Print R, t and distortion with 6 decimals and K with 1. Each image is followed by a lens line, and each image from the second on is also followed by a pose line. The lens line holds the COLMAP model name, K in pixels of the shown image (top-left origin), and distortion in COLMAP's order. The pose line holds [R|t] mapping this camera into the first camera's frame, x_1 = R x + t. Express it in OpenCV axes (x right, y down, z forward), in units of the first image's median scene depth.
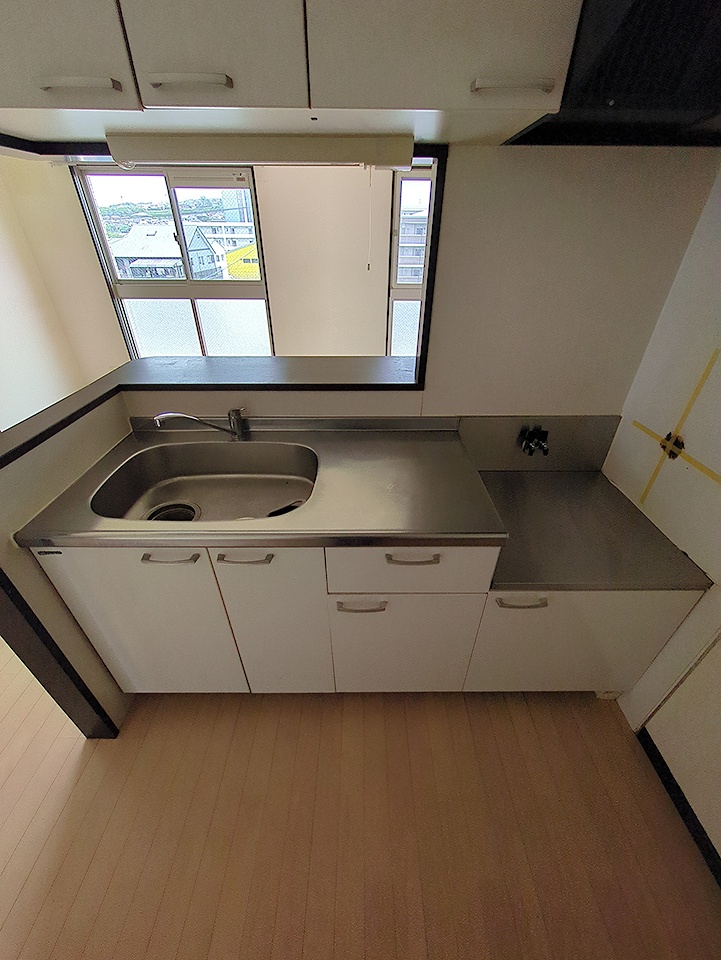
lens RADIAL K [[377.8, 0, 366.4], [0, 377.8, 479.0], [0, 0, 1]] dist [-0.001534, 0.001920]
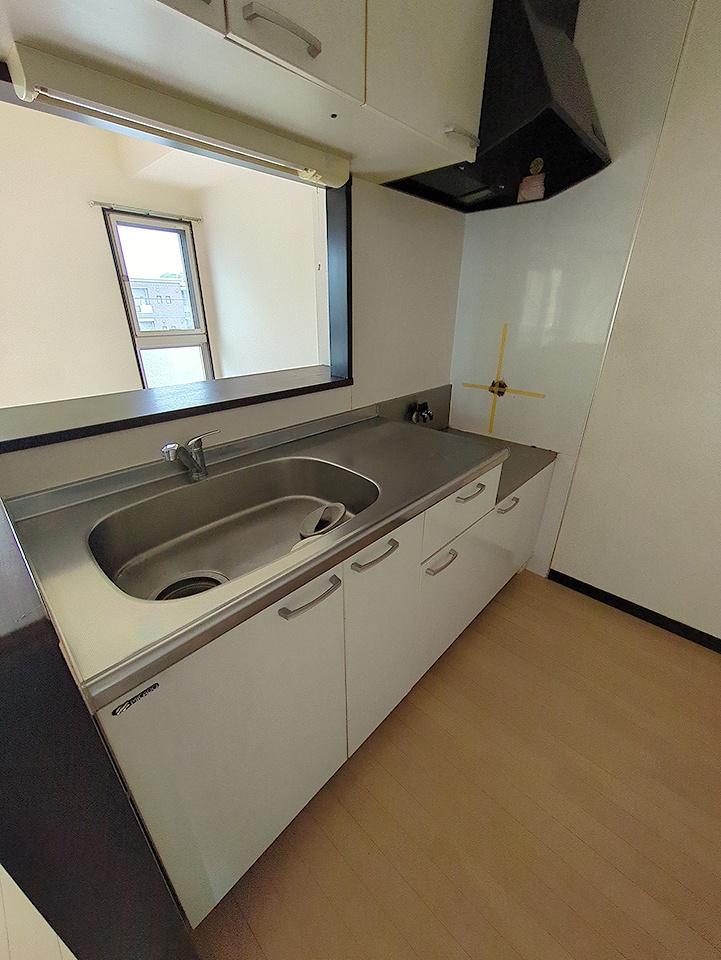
lens RADIAL K [[377.8, 0, 366.3], [0, 377.8, 477.7], [0, 0, 1]] dist [-0.001534, 0.001920]
pose [[0.683234, -0.300016, 0.665719, -0.617760], [0.395358, 0.918491, 0.008171, 0.019965], [-0.613908, 0.257615, 0.746158, 0.223204]]
